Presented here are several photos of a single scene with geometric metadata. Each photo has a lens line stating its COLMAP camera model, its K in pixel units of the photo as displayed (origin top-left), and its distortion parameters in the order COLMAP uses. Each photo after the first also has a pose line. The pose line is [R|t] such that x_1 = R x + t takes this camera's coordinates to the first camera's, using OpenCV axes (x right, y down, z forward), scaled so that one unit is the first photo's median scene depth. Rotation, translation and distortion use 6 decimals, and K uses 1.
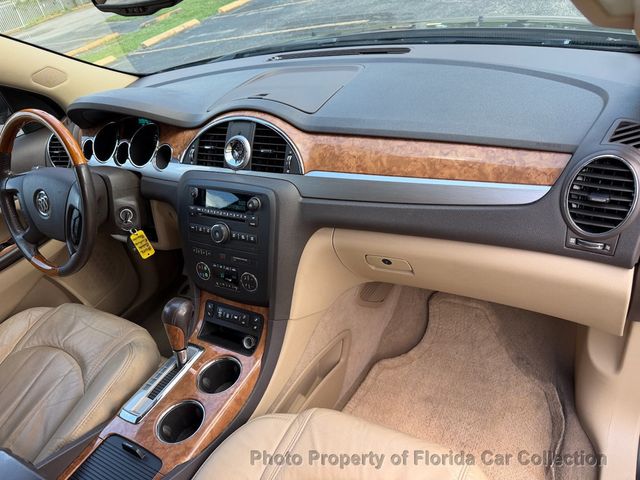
lens RADIAL K [[454.3, 0, 323.1], [0, 454.3, 235.1], [0, 0, 1]] dist [0.067192, -0.100923]
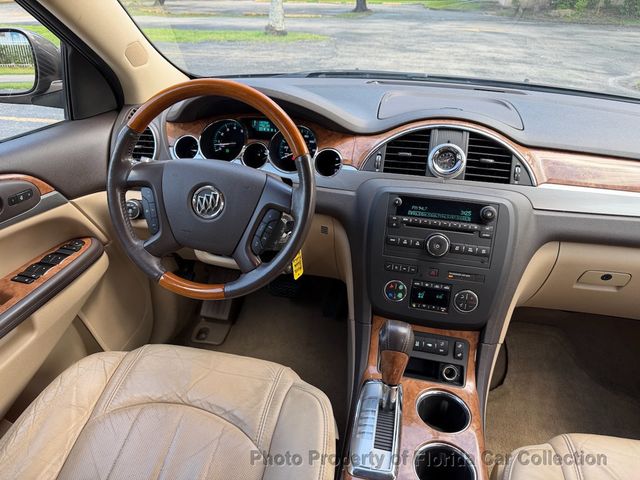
lens RADIAL K [[448.5, 0, 326.9], [0, 448.5, 237.3], [0, 0, 1]] dist [0.183987, -0.340570]
pose [[0.927856, 0.051555, 0.369357, -0.753156], [-0.001837, 0.991019, -0.133710, 0.098270], [-0.372933, 0.123385, 0.919618, 0.255832]]
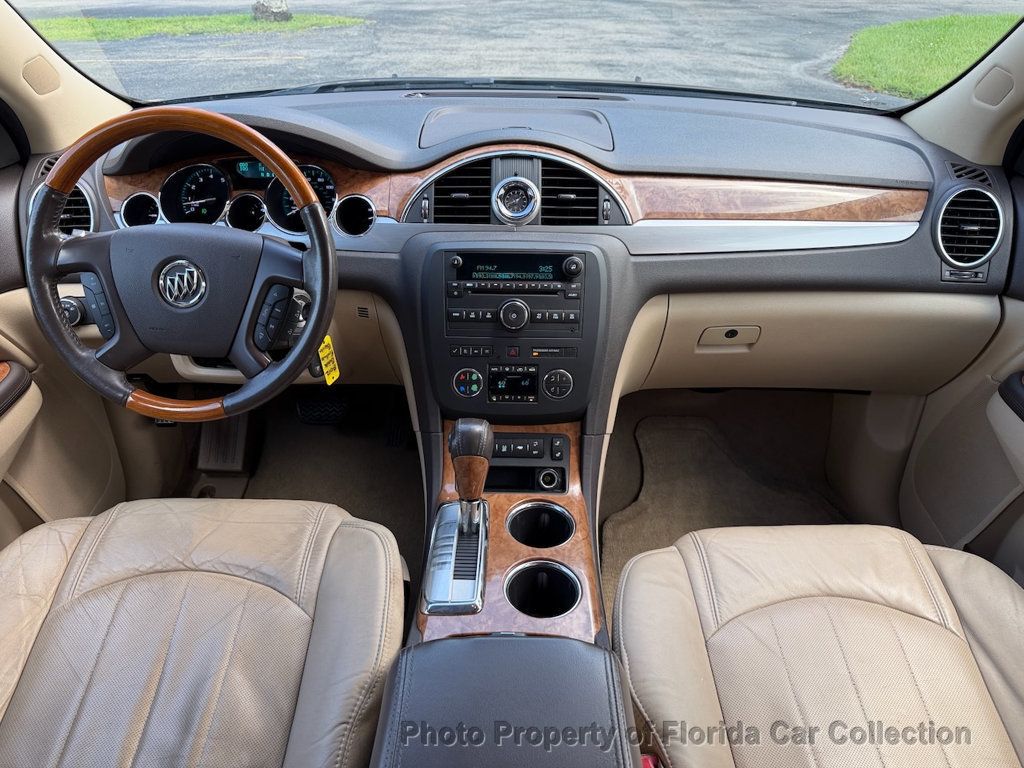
lens RADIAL K [[716.6, 0, 510.2], [0, 716.6, 386.3], [0, 0, 1]] dist [0.120618, -0.173818]
pose [[0.863915, -0.075951, 0.497878, -0.764583], [0.125431, 0.989862, -0.066643, 0.169229], [-0.487769, 0.120023, 0.864683, 0.091738]]
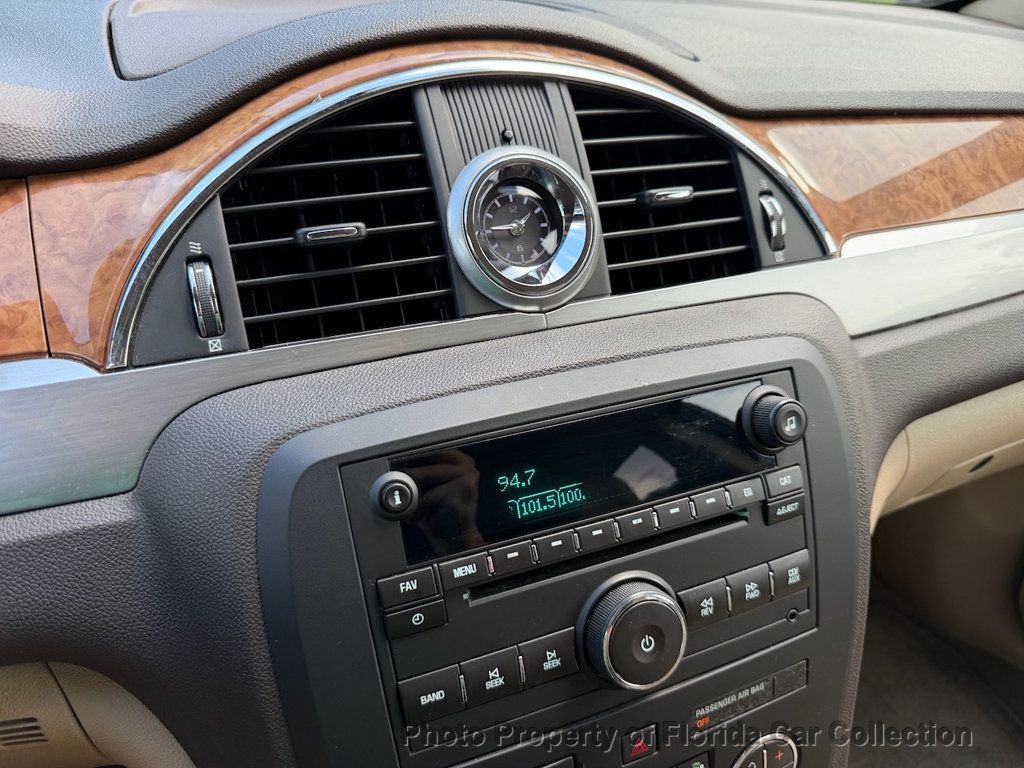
lens RADIAL K [[741.4, 0, 511.5], [0, 741.4, 384.8], [0, 0, 1]] dist [0.120626, -0.256654]
pose [[0.595355, -0.232412, 0.769115, -0.468538], [0.325382, 0.944983, 0.033685, -0.128064], [-0.734629, 0.230201, 0.638223, 0.809086]]
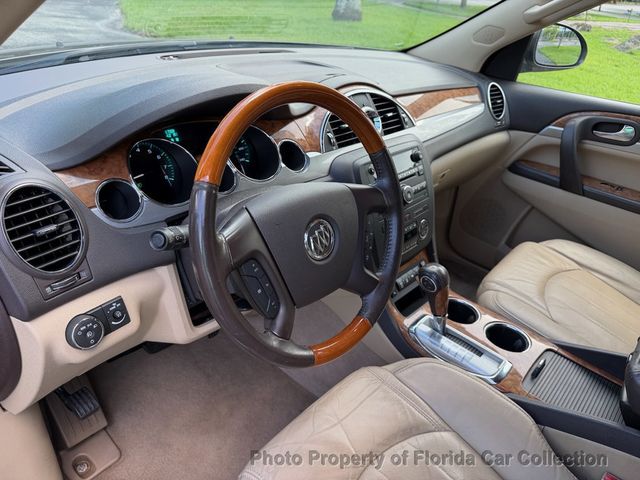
lens RADIAL K [[454.3, 0, 323.1], [0, 454.3, 235.1], [0, 0, 1]] dist [0.067192, -0.100923]
pose [[0.211859, -0.297901, 0.930790, -1.249461], [0.437641, 0.880498, 0.182193, -0.192659], [-0.873834, 0.368753, 0.316915, 0.862596]]
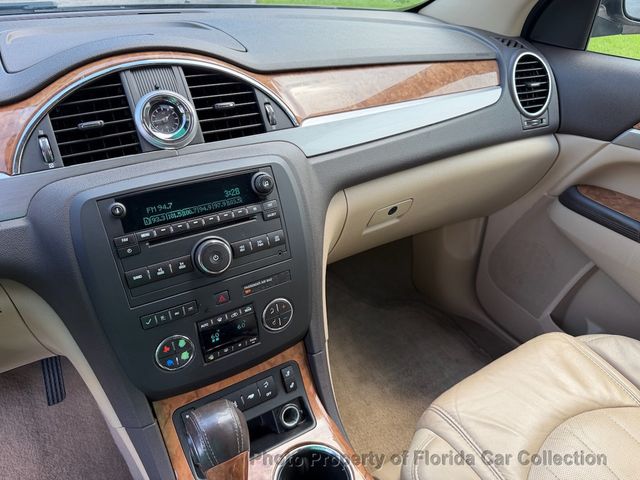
lens RADIAL K [[461.8, 0, 321.4], [0, 461.8, 241.9], [0, 0, 1]] dist [0.043941, -0.074363]
pose [[0.494680, -0.293333, 0.818075, -0.610292], [0.395986, 0.914003, 0.088282, -0.018034], [-0.773619, 0.280275, 0.568295, 0.569932]]
